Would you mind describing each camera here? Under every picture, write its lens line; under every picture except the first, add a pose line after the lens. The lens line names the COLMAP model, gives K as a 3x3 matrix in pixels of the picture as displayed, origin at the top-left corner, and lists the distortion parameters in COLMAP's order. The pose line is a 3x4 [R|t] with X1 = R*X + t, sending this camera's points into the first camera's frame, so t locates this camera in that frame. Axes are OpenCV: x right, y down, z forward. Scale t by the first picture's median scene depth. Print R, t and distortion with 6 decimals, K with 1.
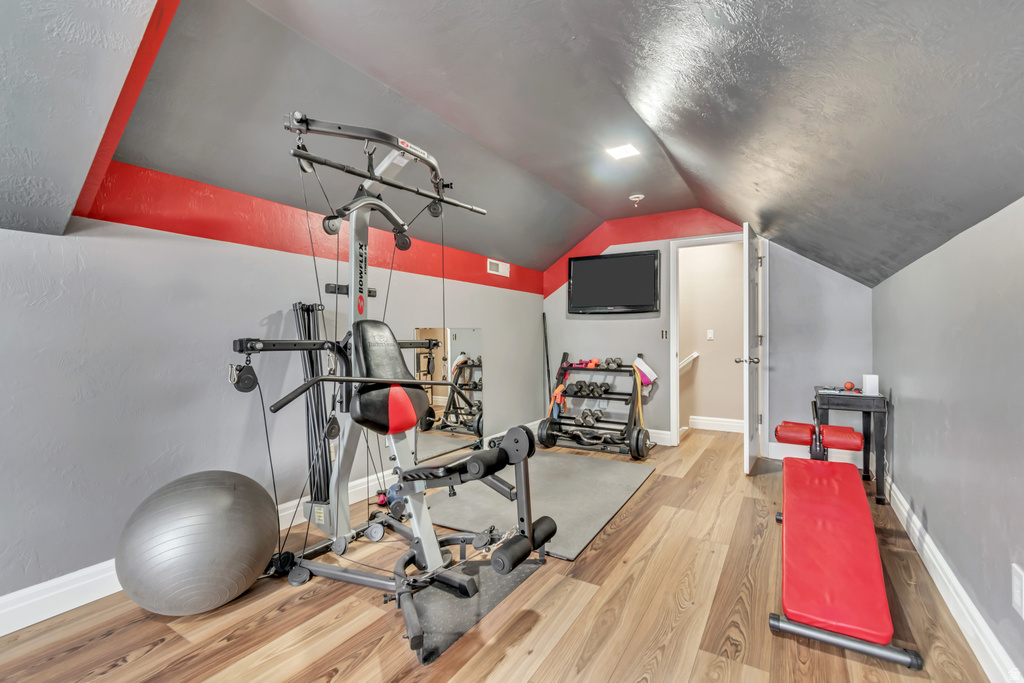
lens RADIAL K [[457.5, 0, 513.7], [0, 457.5, 344.2], [0, 0, 1]] dist [0.001375, -0.000773]
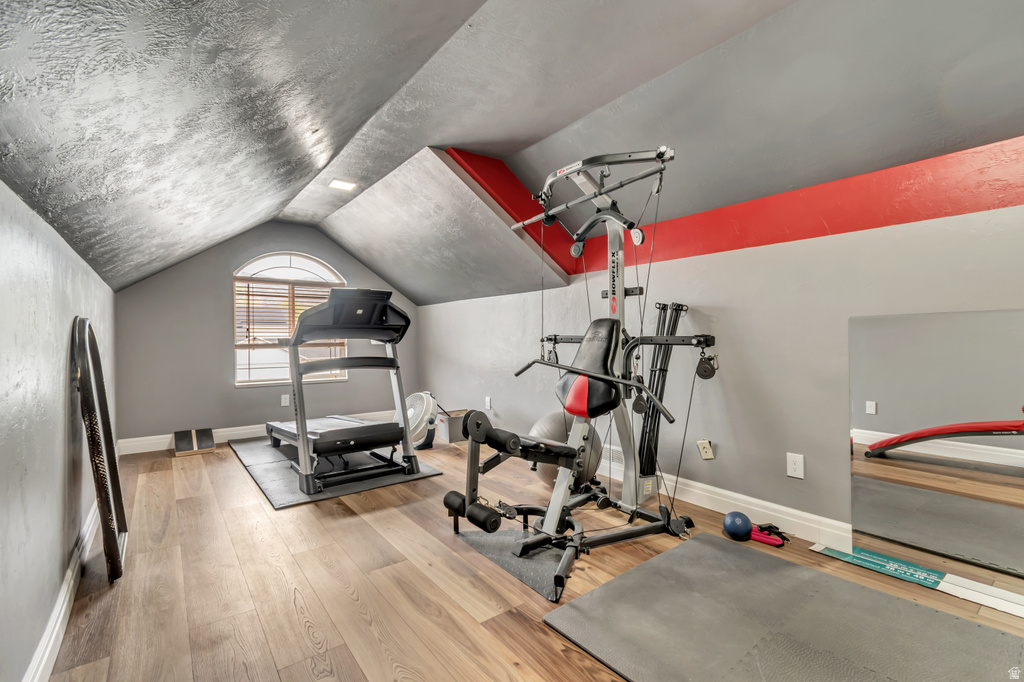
lens RADIAL K [[457.5, 0, 513.7], [0, 457.5, 343.7], [0, 0, 1]] dist [0.001375, -0.000773]
pose [[-0.356824, 0.024947, -0.933838, 0.951313], [-0.008749, 0.999510, 0.030045, -0.024858], [0.934131, 0.018891, -0.356431, 1.344034]]
